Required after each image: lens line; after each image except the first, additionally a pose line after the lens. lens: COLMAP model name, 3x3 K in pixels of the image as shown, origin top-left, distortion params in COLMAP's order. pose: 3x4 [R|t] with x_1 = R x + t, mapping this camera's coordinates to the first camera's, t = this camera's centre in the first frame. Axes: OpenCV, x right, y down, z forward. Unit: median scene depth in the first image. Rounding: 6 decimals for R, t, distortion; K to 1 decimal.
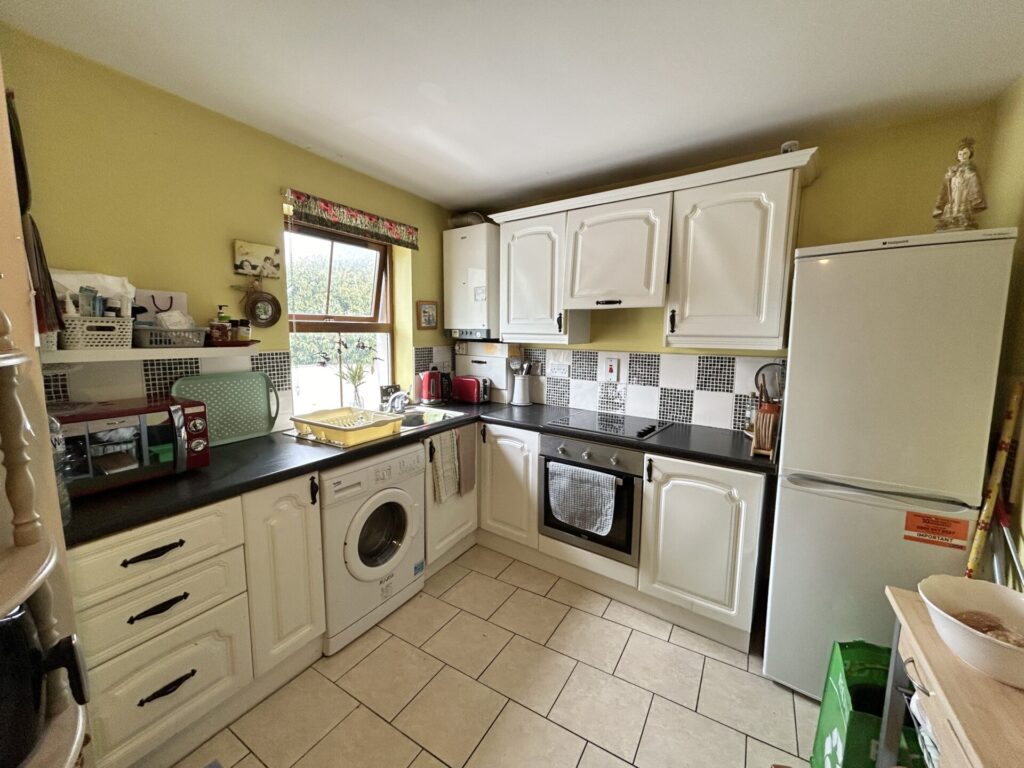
lens RADIAL K [[411.4, 0, 509.5], [0, 411.4, 384.0], [0, 0, 1]] dist [0.000259, 0.000174]
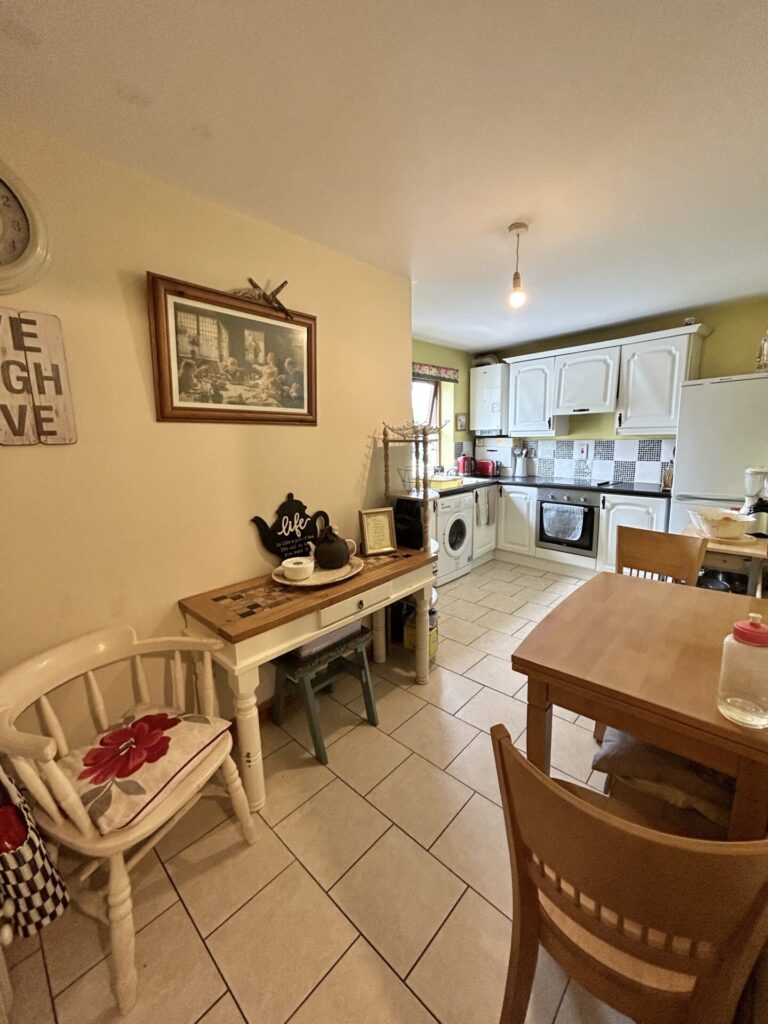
lens RADIAL K [[411.4, 0, 384.4], [0, 411.4, 508.5], [0, 0, 1]] dist [0.000259, 0.000174]
pose [[0.977374, 0.000576, -0.211516, -0.189236], [0.010258, 0.998691, 0.050120, 0.111363], [0.211268, -0.051156, 0.976089, -0.835648]]
